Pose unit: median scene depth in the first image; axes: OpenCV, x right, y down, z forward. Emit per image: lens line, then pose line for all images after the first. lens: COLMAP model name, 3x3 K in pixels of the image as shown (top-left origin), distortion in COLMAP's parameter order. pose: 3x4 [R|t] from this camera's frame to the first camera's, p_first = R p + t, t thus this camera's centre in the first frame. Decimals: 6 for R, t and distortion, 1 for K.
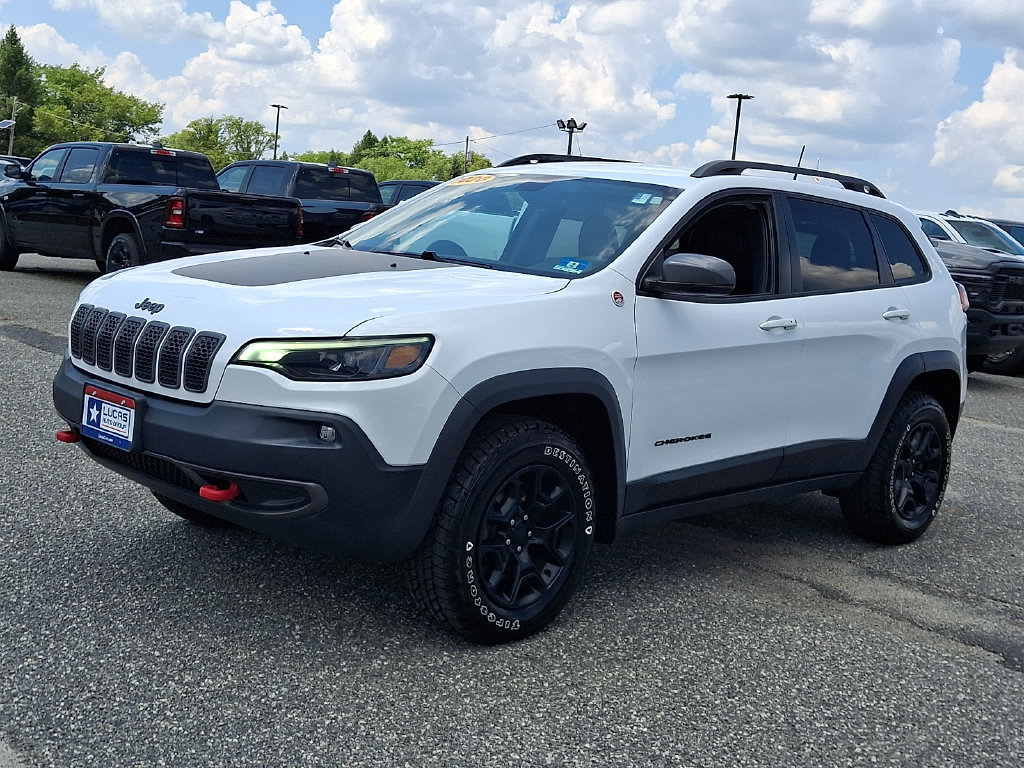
lens RADIAL K [[1235.8, 0, 512.0], [0, 1235.8, 384.0], [0, 0, 1]] dist [0.214261, -0.566568]
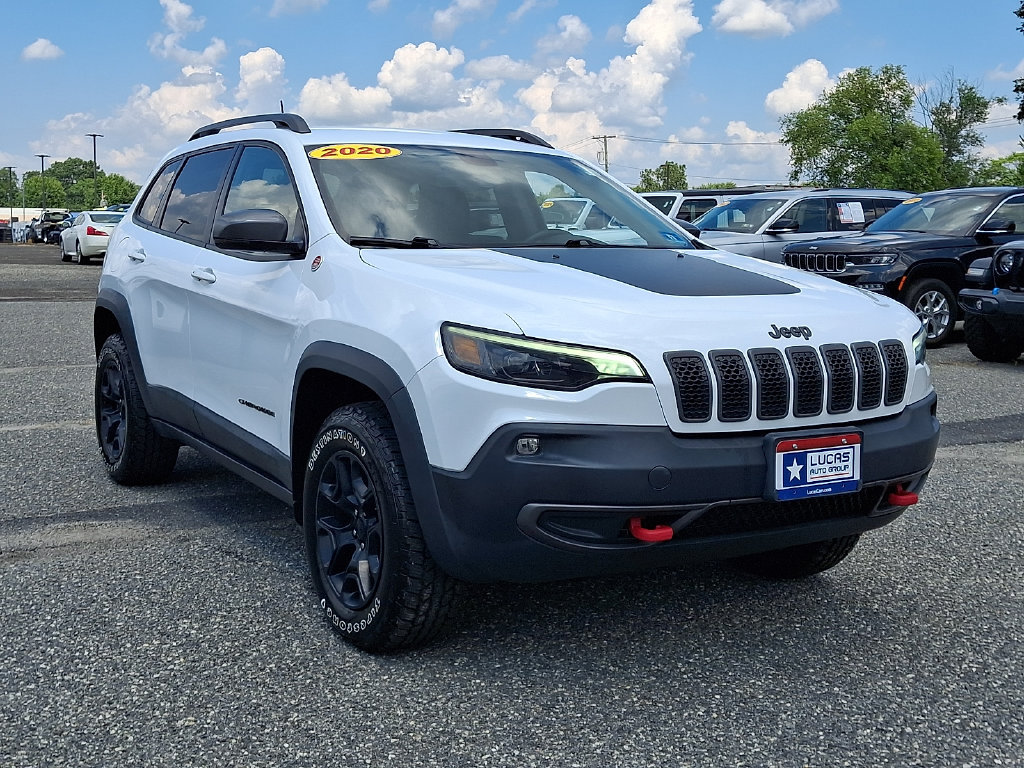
lens RADIAL K [[1235.8, 0, 512.0], [0, 1235.8, 384.0], [0, 0, 1]] dist [0.214261, -0.566568]
pose [[0.215920, -0.205371, 0.954569, -1.106939], [0.122534, 0.975600, 0.182179, -0.197892], [-0.968692, 0.077631, 0.235817, 0.946139]]
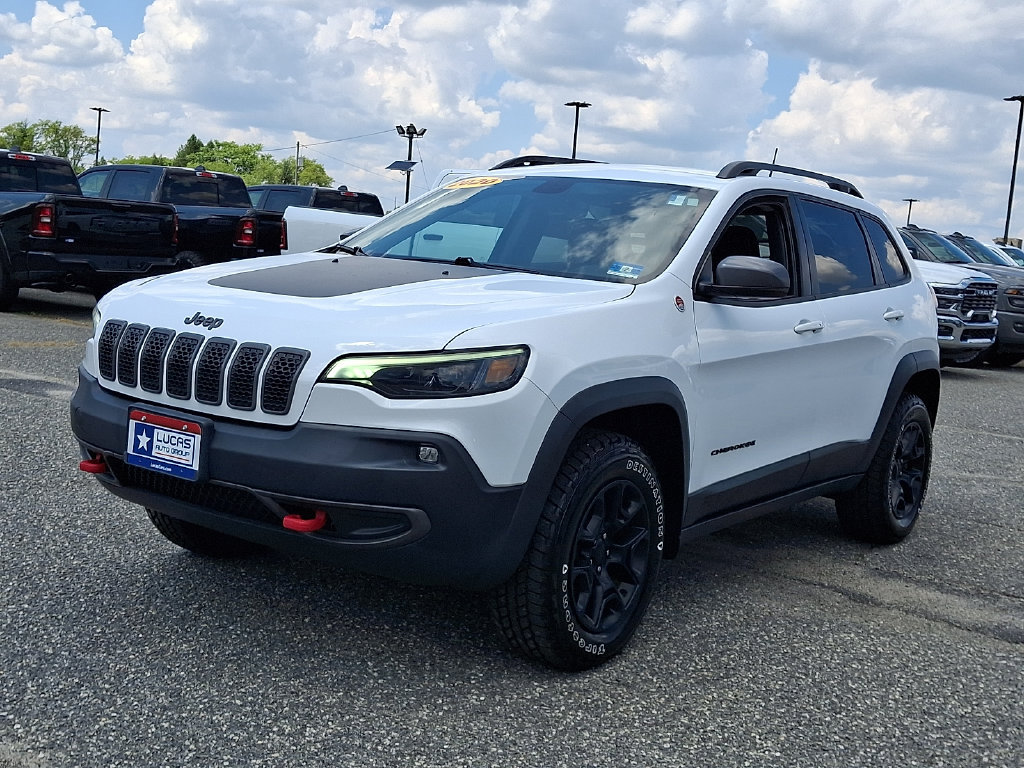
lens RADIAL K [[1235.8, 0, 512.0], [0, 1235.8, 384.0], [0, 0, 1]] dist [0.214261, -0.566568]
pose [[0.990462, -0.025205, 0.135460, -0.183467], [0.025872, 0.999660, -0.003162, -0.007211], [-0.135334, 0.006636, 0.990778, 0.063990]]
